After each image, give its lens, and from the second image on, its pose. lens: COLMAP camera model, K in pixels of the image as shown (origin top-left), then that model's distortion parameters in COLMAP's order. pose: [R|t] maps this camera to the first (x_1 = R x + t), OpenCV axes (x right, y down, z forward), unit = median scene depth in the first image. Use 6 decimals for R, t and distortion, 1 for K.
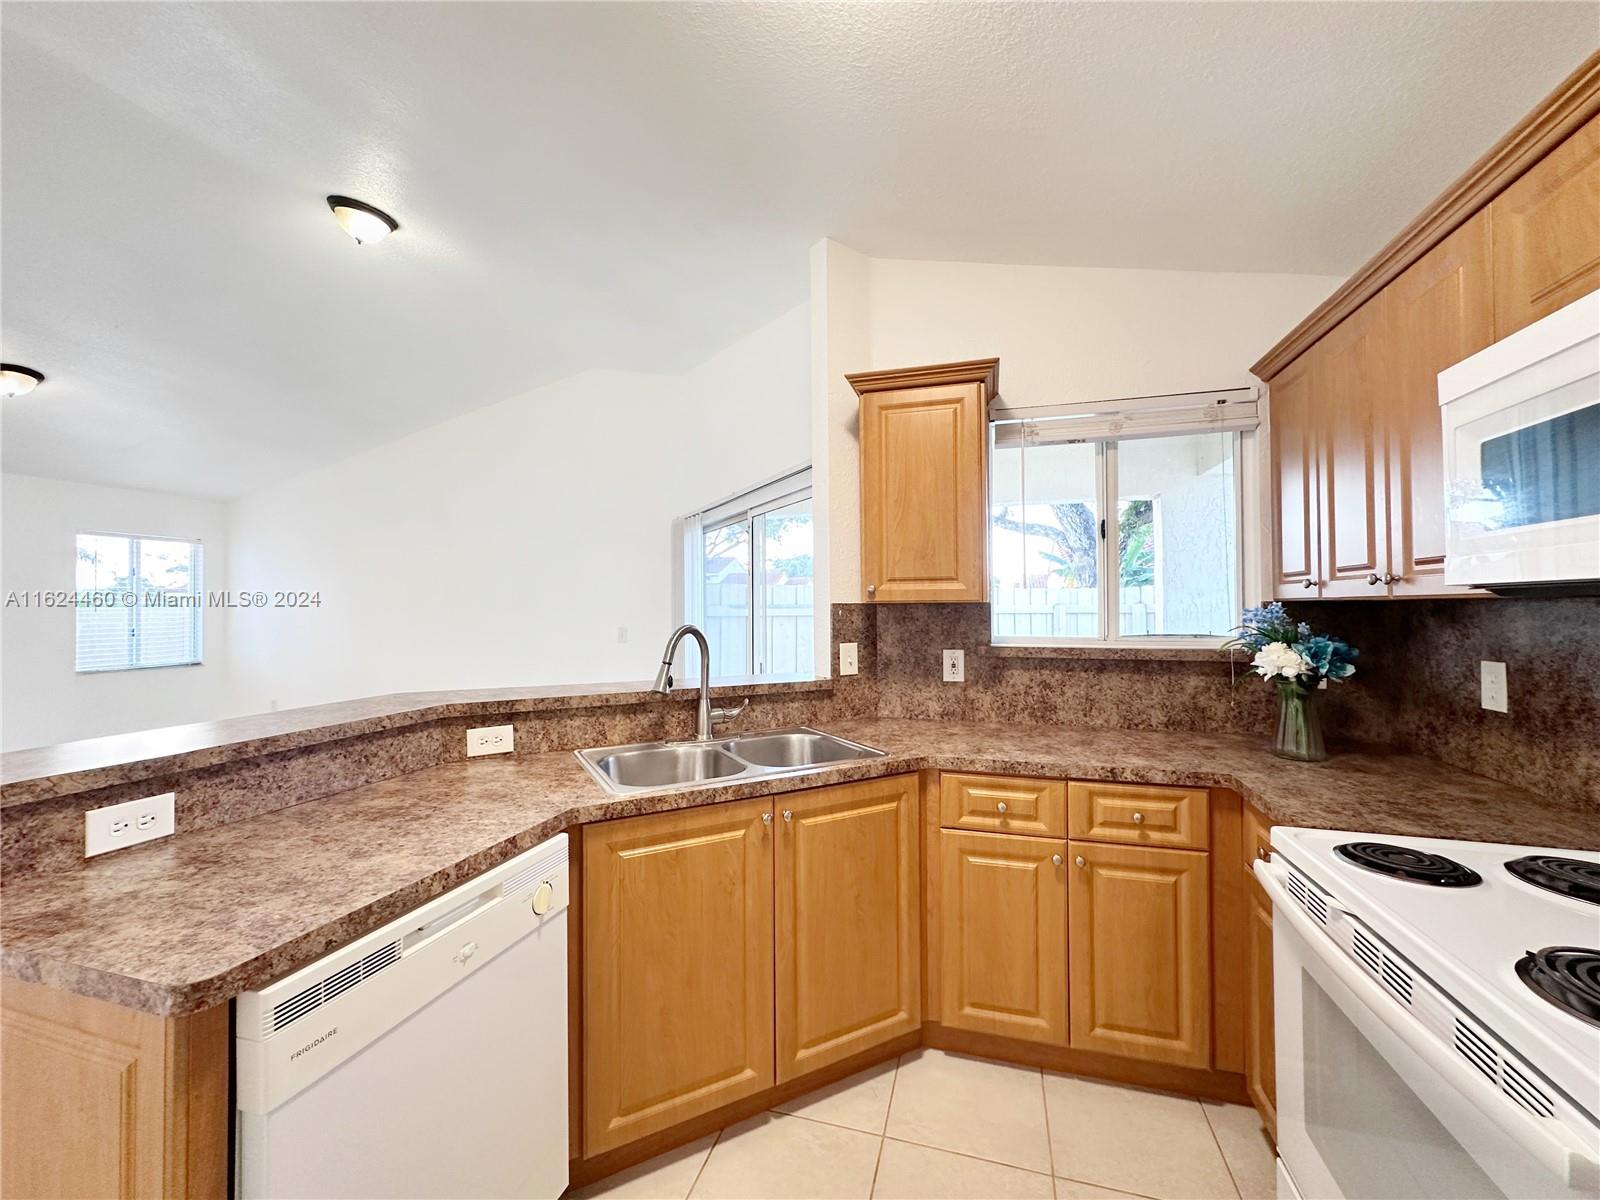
lens RADIAL K [[635.6, 0, 801.2], [0, 635.6, 599.7], [0, 0, 1]] dist [-0.002668, 0.000939]
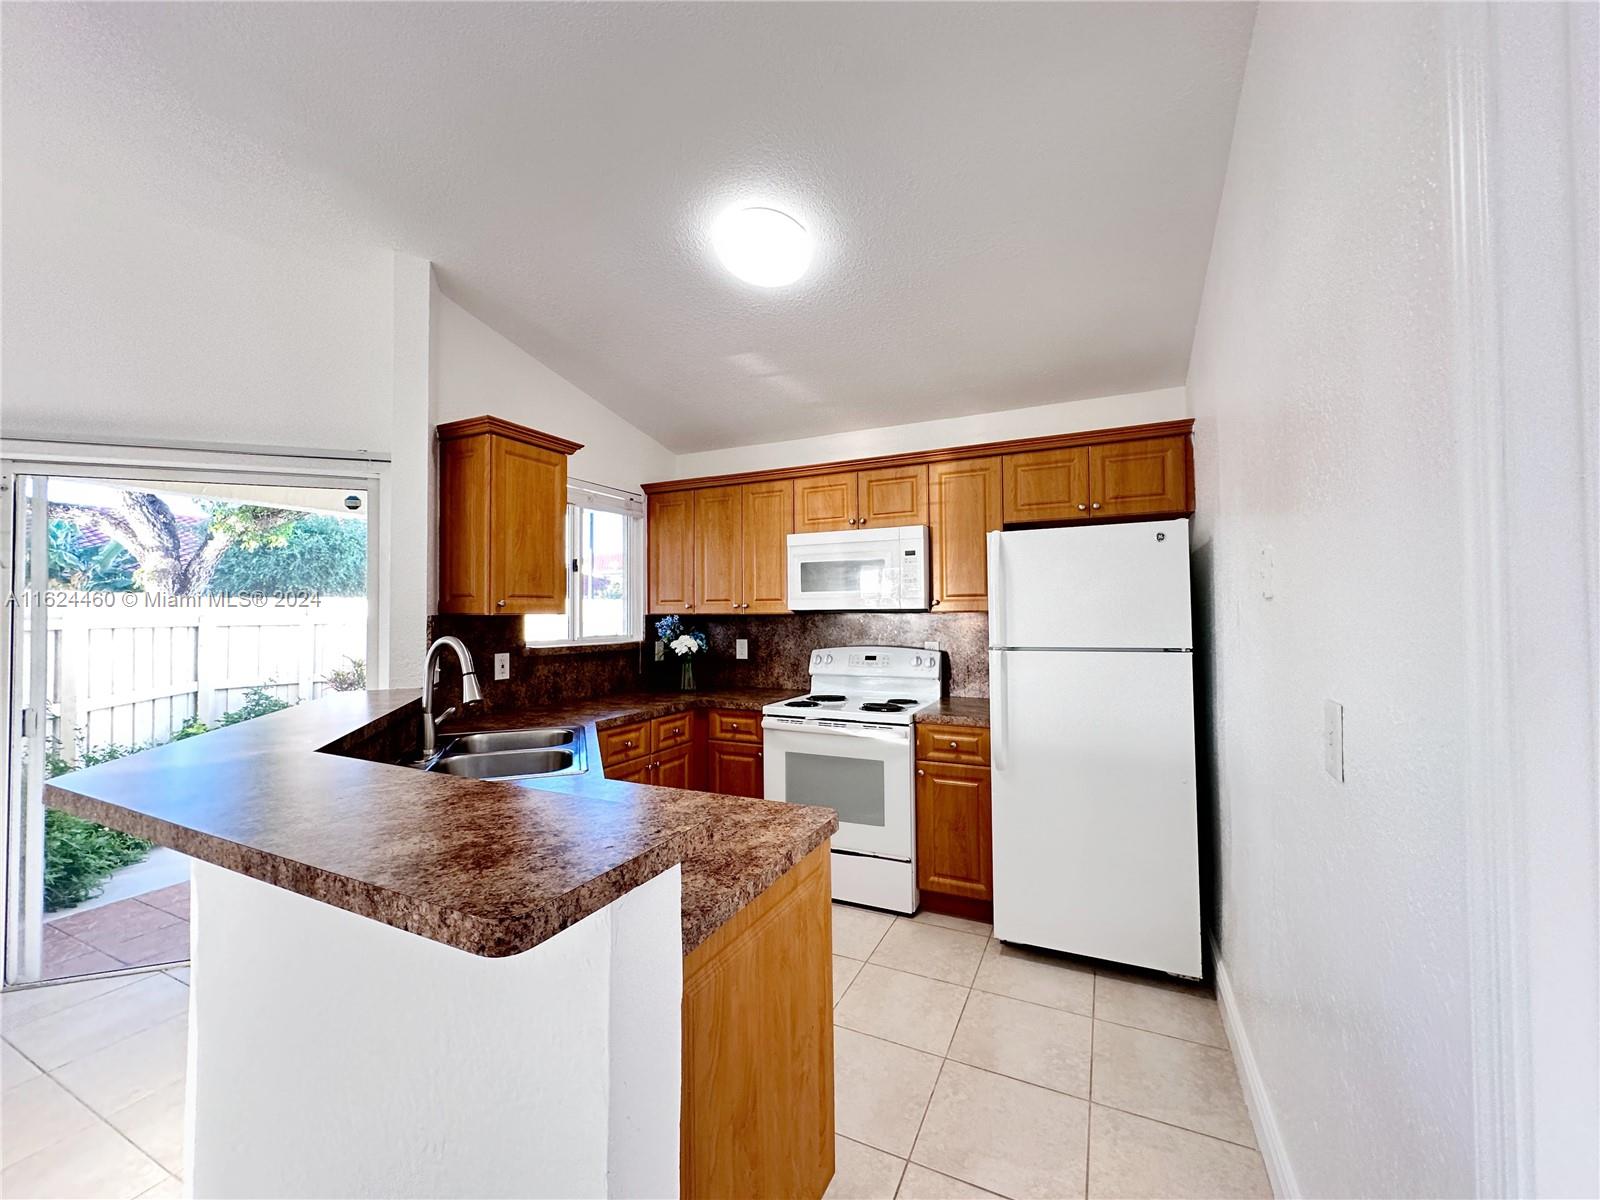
lens RADIAL K [[635.6, 0, 800.2], [0, 635.6, 595.0], [0, 0, 1]] dist [-0.002668, 0.000939]
pose [[0.160572, 0.033939, 0.986440, -1.180611], [-0.008523, 0.999419, -0.032998, 0.002605], [-0.986987, -0.003109, 0.160768, 0.320912]]
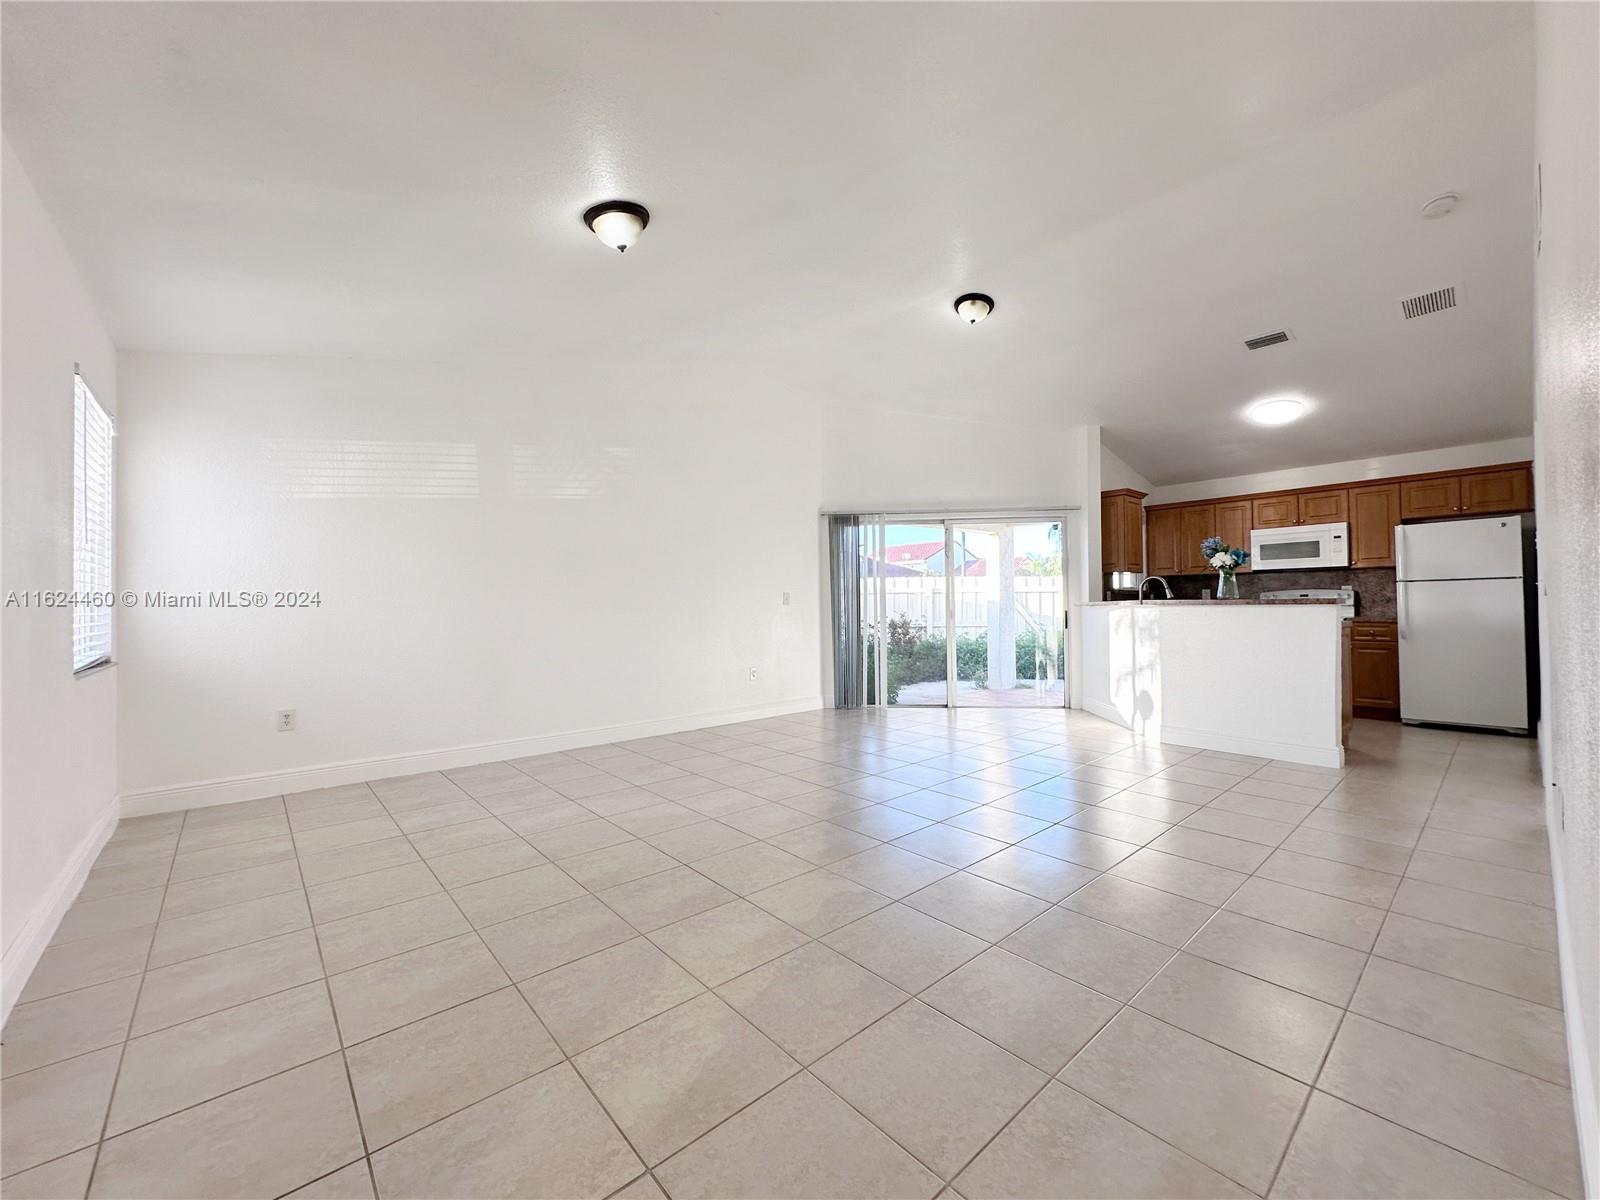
lens RADIAL K [[635.6, 0, 801.7], [0, 635.6, 599.8], [0, 0, 1]] dist [-0.002668, 0.000939]
pose [[0.525946, 0.009457, 0.850465, -3.675491], [-0.004209, 0.999955, -0.008516, 0.192279], [-0.850507, 0.000899, 0.525962, 0.933124]]
